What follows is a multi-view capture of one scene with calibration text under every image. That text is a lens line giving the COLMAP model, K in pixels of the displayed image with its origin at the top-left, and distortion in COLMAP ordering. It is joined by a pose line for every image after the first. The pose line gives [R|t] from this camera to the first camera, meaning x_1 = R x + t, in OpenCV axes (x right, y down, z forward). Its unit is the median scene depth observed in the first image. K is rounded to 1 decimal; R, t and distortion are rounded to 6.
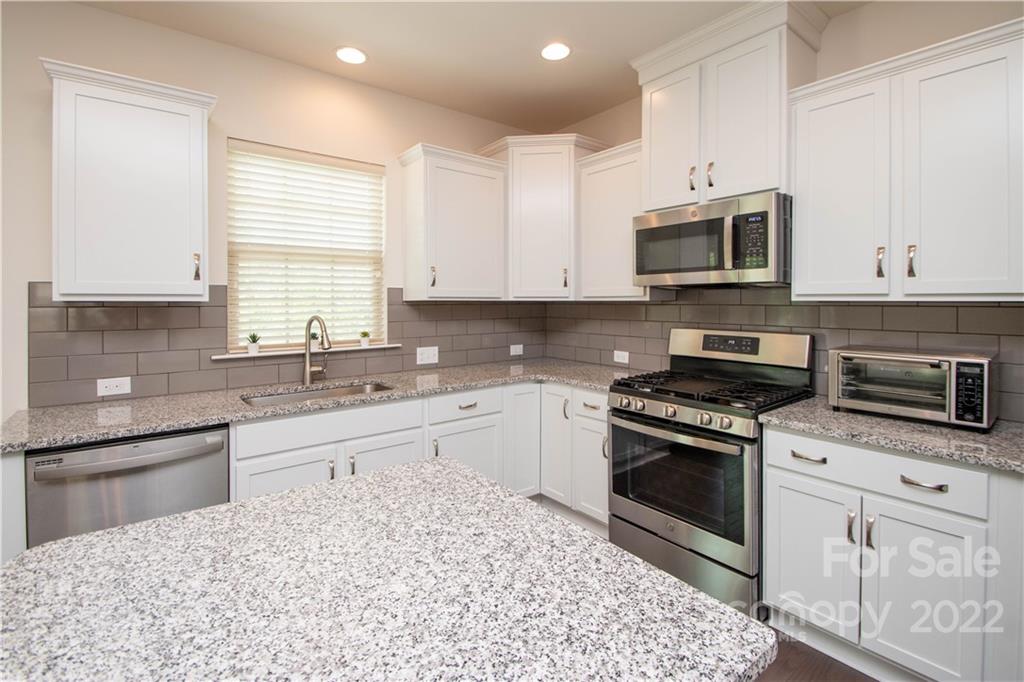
lens RADIAL K [[465.5, 0, 502.9], [0, 465.5, 305.0], [0, 0, 1]] dist [0.001609, -0.007211]
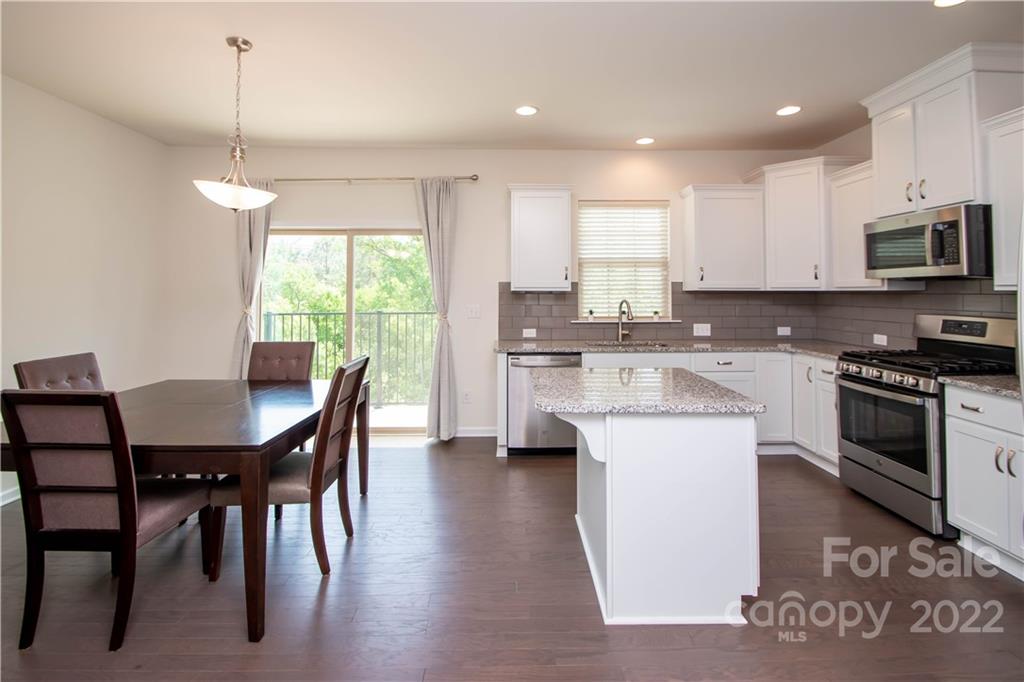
lens RADIAL K [[465.5, 0, 511.5], [0, 465.5, 279.4], [0, 0, 1]] dist [0.001609, -0.007211]
pose [[0.803664, -0.015234, -0.594888, 0.262470], [-0.005790, 0.999425, -0.033416, 0.008617], [0.595055, 0.030299, 0.803113, -0.575322]]
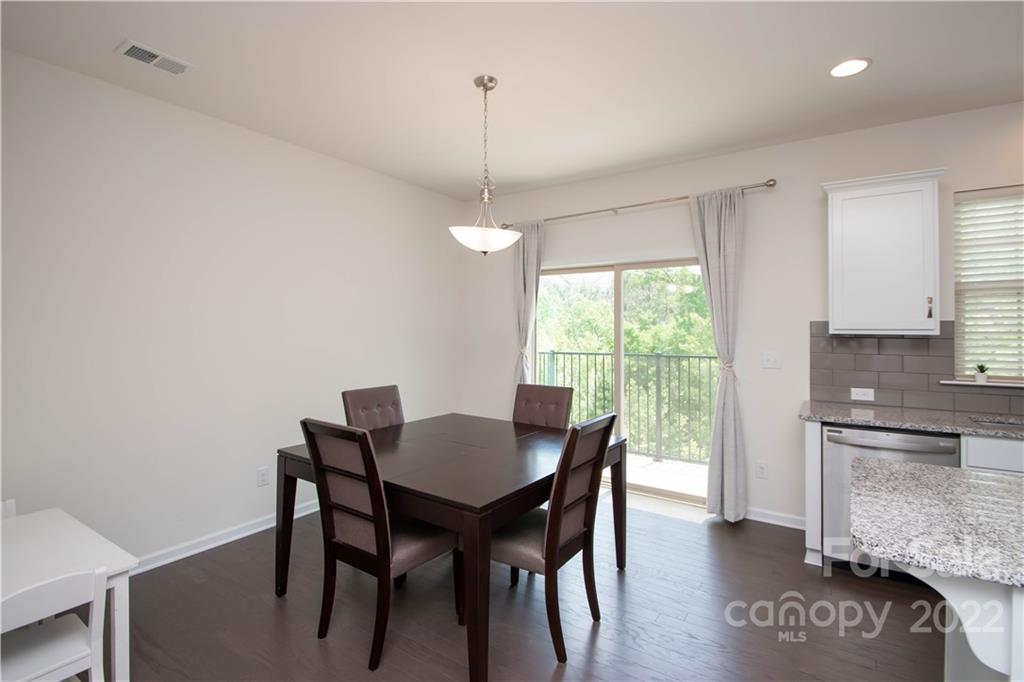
lens RADIAL K [[477.7, 0, 509.2], [0, 477.7, 323.7], [0, 0, 1]] dist [-0.005634, -0.007997]
pose [[0.308442, -0.006076, -0.951224, 0.175061], [-0.011490, 0.999883, -0.010113, -0.010026], [0.951174, 0.014048, 0.308336, -0.395903]]
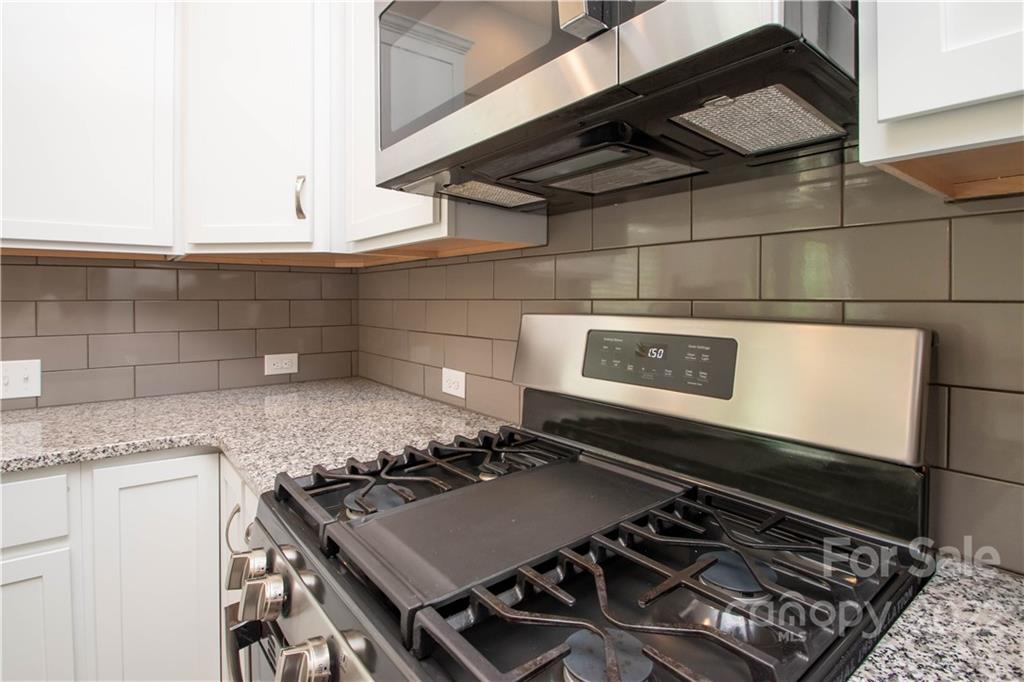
lens RADIAL K [[517.1, 0, 511.8], [0, 517.1, 306.8], [0, 0, 1]] dist [-0.023321, -0.000290]
pose [[0.999295, 0.001035, 0.037517, 0.367377], [-0.001231, 0.999986, 0.005215, 0.045157], [-0.037511, -0.005258, 0.999282, 0.631655]]
